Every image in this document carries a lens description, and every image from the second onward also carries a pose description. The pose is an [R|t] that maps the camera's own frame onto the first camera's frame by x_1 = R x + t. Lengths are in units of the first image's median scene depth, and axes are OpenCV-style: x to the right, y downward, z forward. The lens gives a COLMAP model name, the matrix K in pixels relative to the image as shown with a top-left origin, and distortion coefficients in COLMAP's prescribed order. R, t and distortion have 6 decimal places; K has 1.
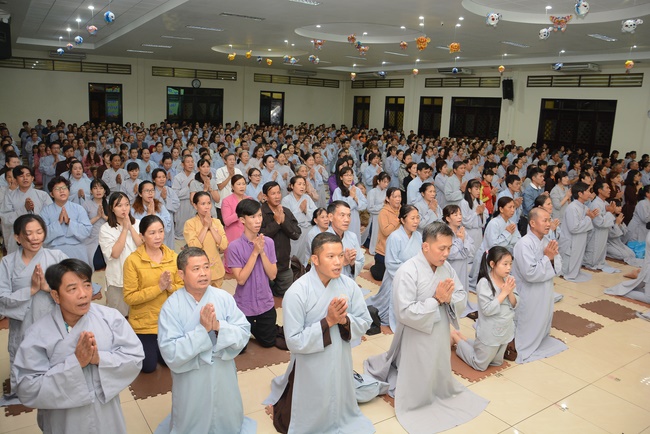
lens RADIAL K [[522.7, 0, 325.0], [0, 522.7, 217.0], [0, 0, 1]] dist [0.078362, -0.004920]
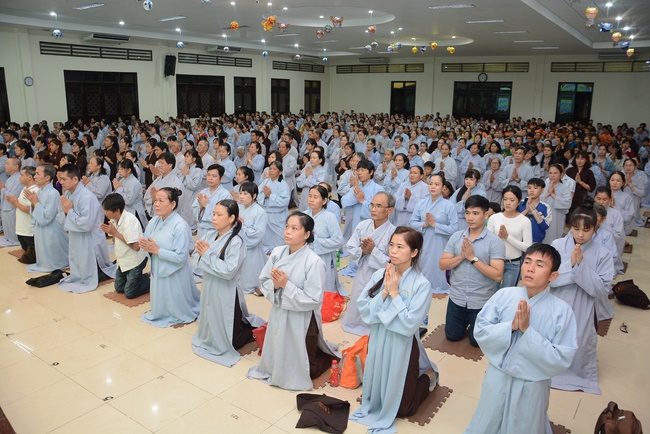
lens RADIAL K [[522.7, 0, 325.0], [0, 522.7, 217.0], [0, 0, 1]] dist [0.078362, -0.004920]
pose [[0.407139, 0.202361, -0.890667, 1.277776], [-0.213738, 0.969180, 0.122497, -0.132940], [0.888006, 0.140497, 0.437843, 0.775496]]
